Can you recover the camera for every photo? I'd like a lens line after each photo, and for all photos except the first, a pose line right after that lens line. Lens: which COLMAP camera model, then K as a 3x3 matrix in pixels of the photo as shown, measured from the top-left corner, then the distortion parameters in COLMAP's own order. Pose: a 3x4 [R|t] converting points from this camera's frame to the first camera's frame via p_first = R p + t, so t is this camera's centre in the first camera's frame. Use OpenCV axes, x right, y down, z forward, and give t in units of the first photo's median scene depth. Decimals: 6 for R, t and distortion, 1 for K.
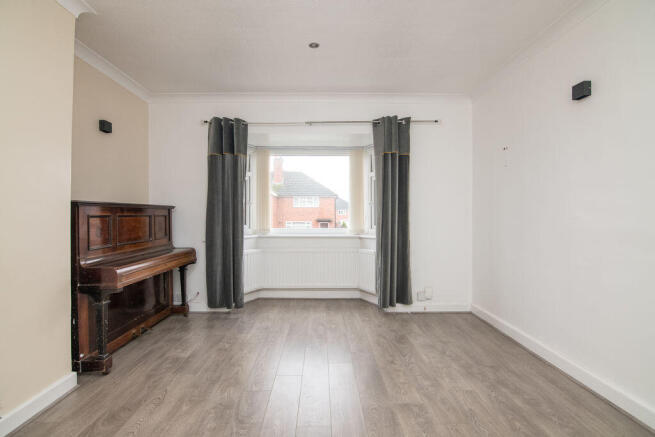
lens RADIAL K [[305.3, 0, 327.5], [0, 305.3, 218.5], [0, 0, 1]] dist [-0.003485, -0.000896]
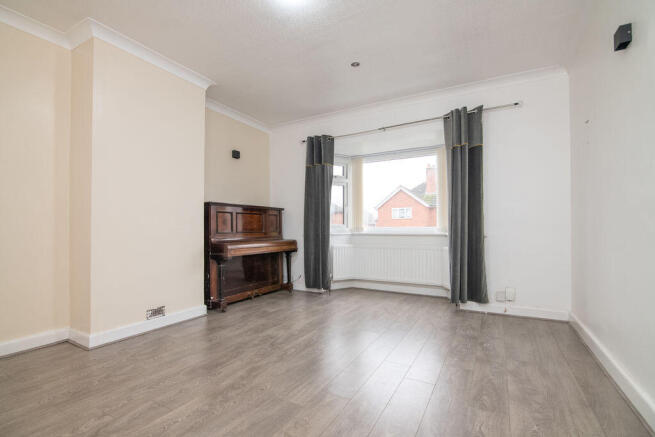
lens RADIAL K [[309.4, 0, 326.3], [0, 309.4, 230.4], [0, 0, 1]] dist [0.000342, 0.000112]
pose [[0.867518, -0.001233, -0.497405, 0.329315], [-0.000071, 0.999997, -0.002601, 0.059680], [0.497406, 0.002292, 0.867515, -0.076465]]
